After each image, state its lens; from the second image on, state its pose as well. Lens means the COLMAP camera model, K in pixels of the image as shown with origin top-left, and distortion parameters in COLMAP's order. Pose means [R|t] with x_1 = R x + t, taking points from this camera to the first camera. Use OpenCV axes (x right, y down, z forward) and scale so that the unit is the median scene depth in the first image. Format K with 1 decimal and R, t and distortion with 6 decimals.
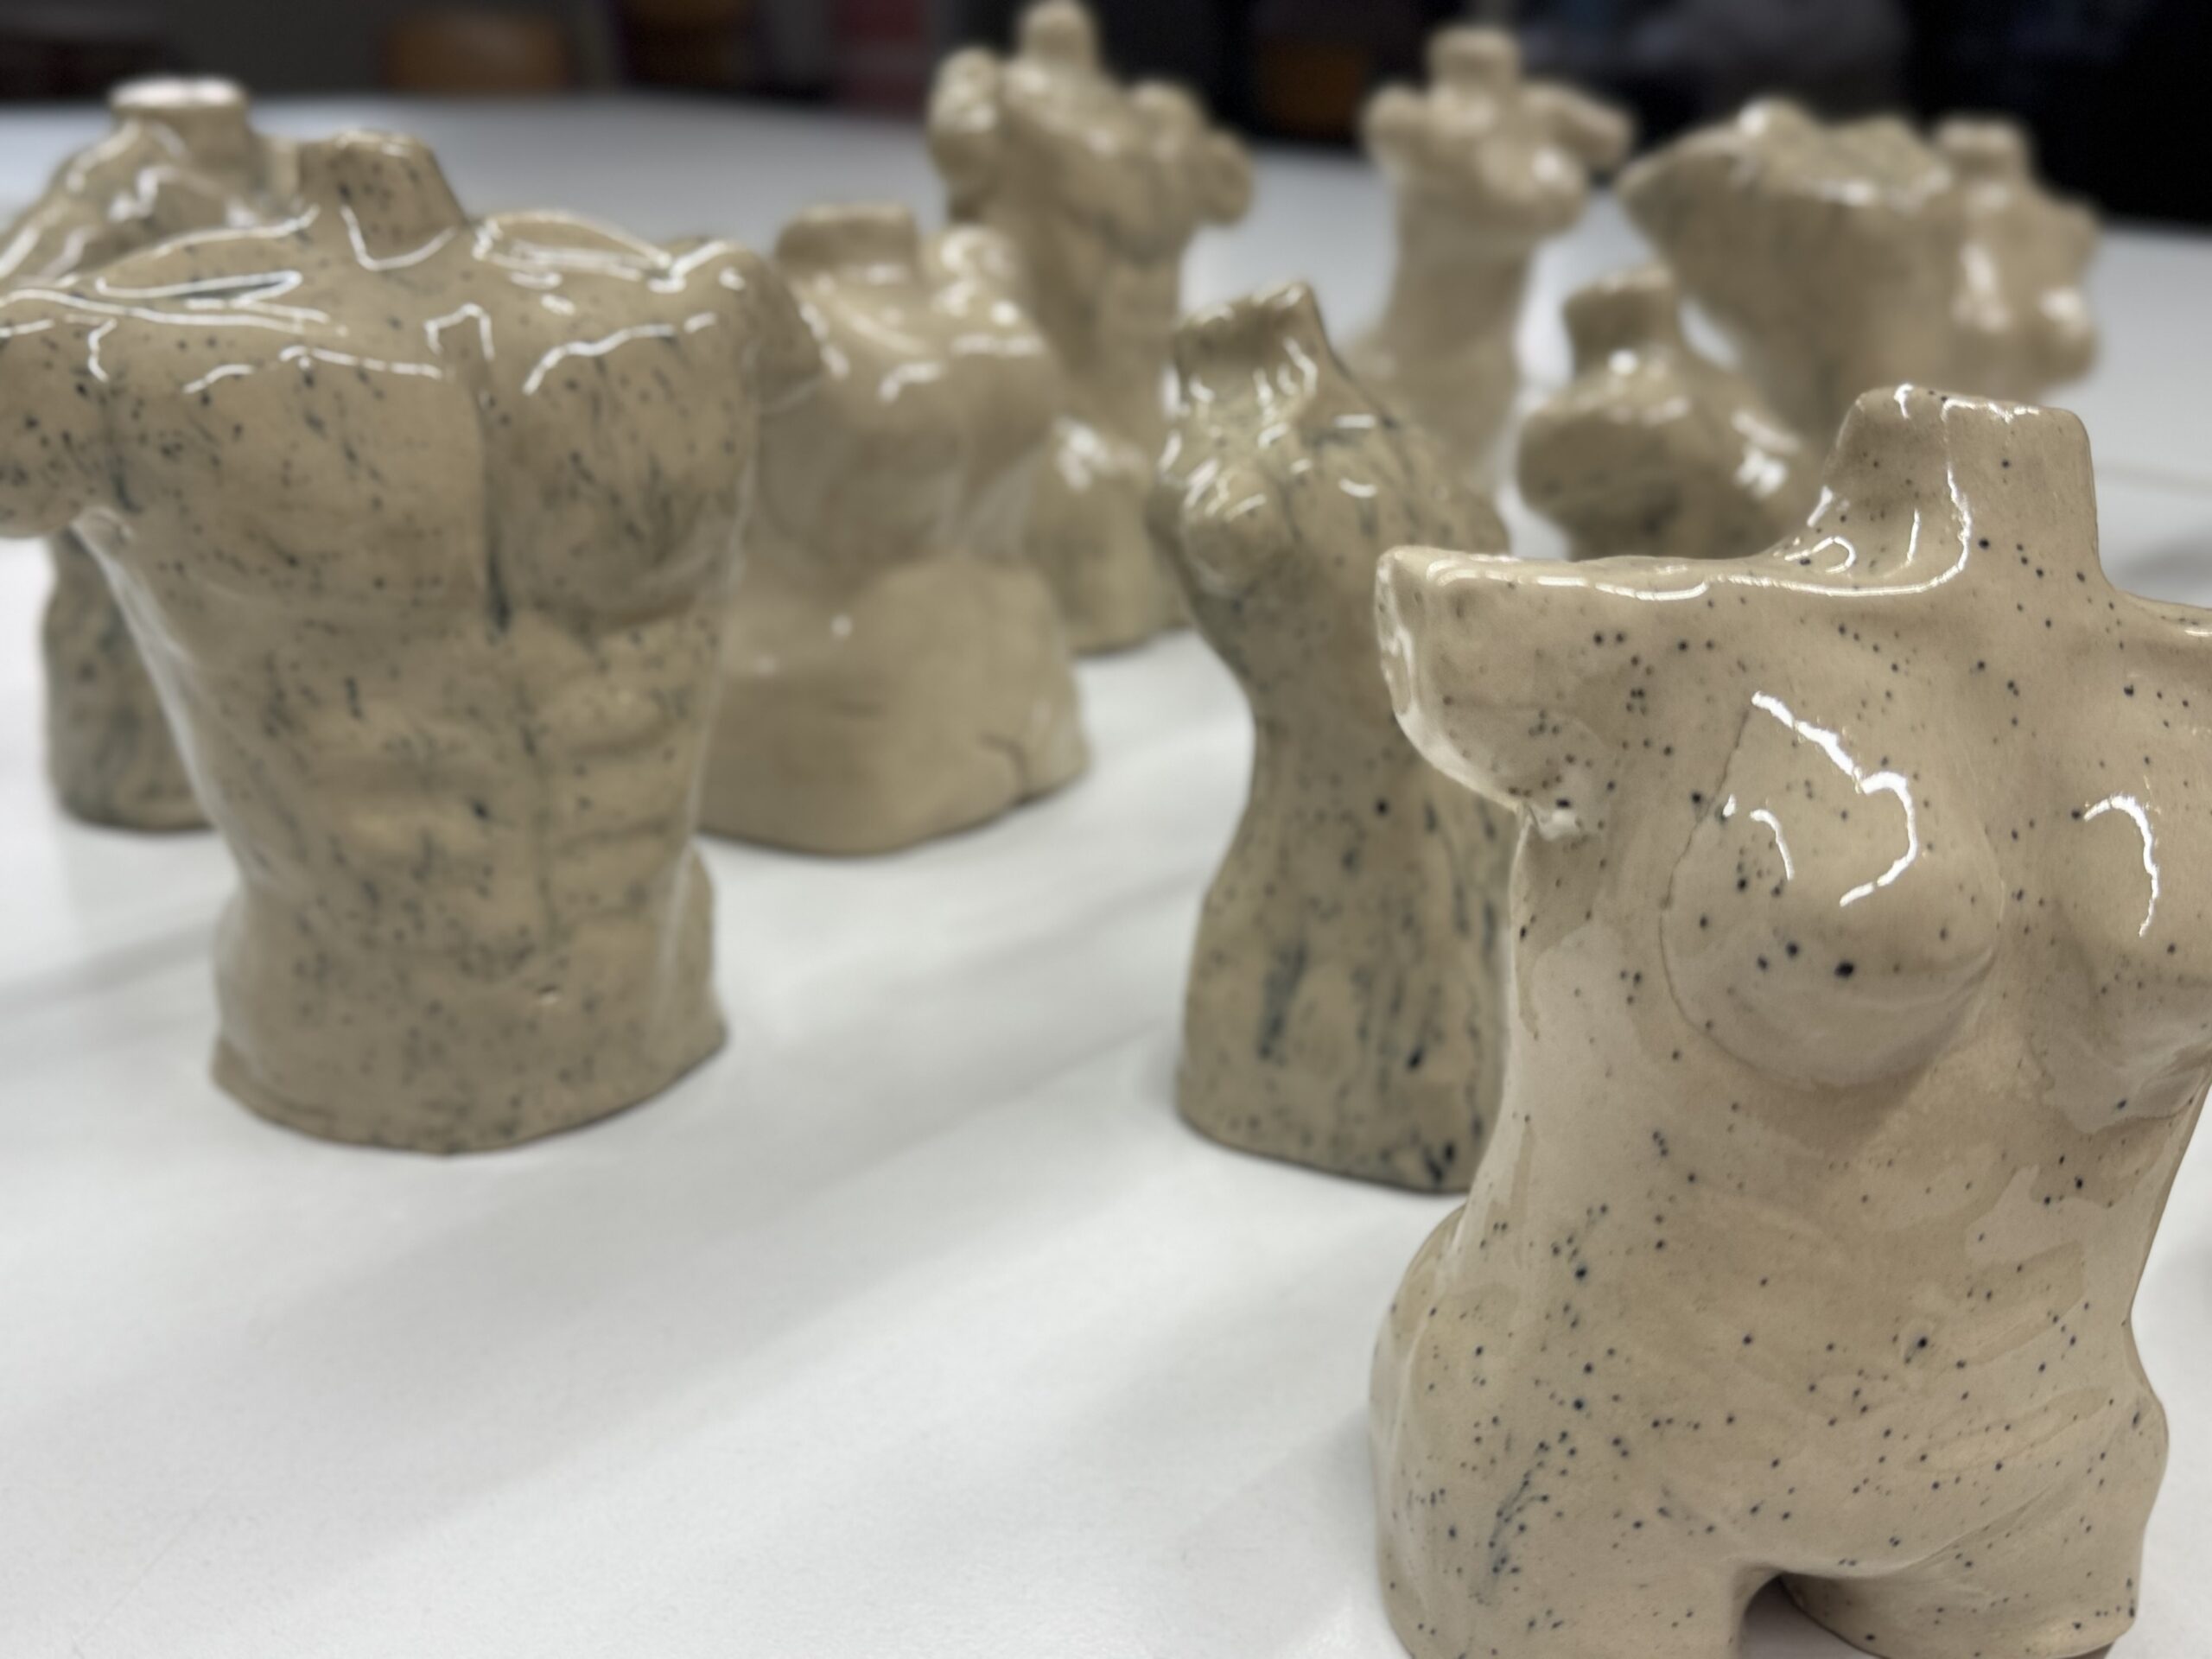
lens RADIAL K [[2207.0, 0, 1106.0], [0, 2207.0, 829.5], [0, 0, 1]] dist [0.215751, -0.572313]
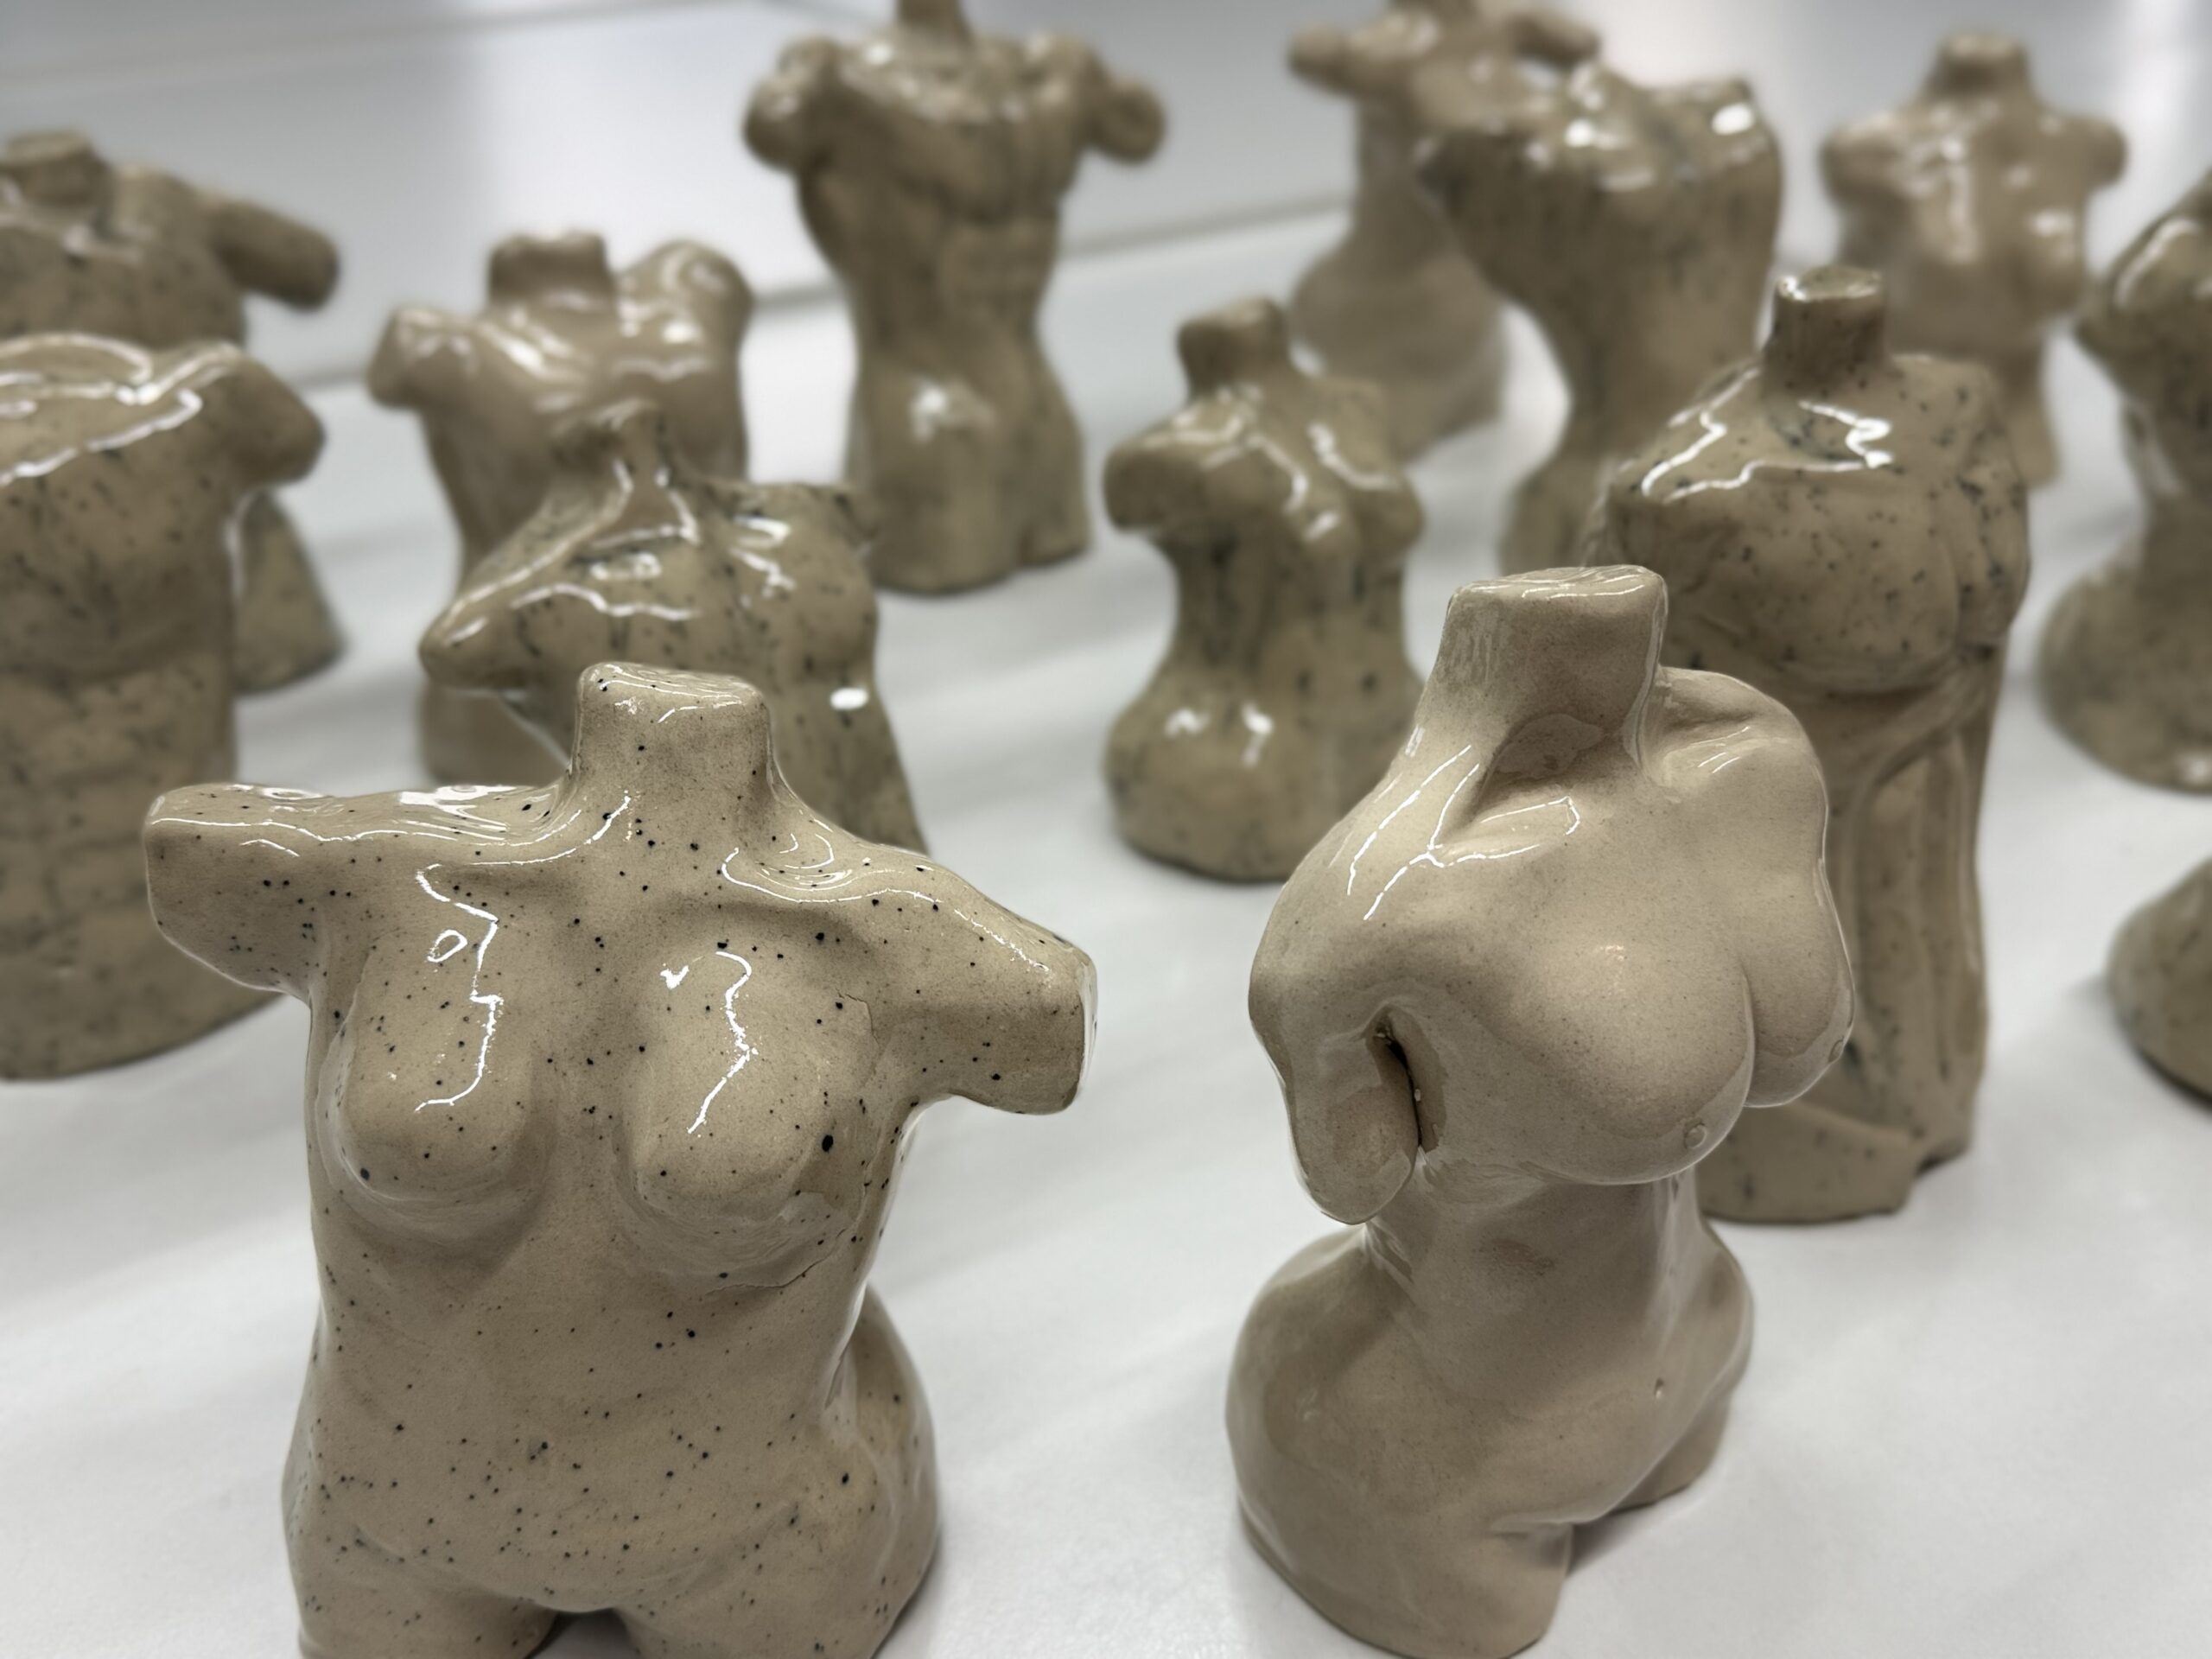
lens RADIAL K [[2207.0, 0, 1106.0], [0, 2207.0, 829.5], [0, 0, 1]] dist [0.215751, -0.572313]
pose [[0.961834, 0.073839, -0.263484, 0.903567], [-0.040329, 0.990641, 0.130397, -0.269054], [0.270647, -0.114794, 0.955810, -0.068635]]
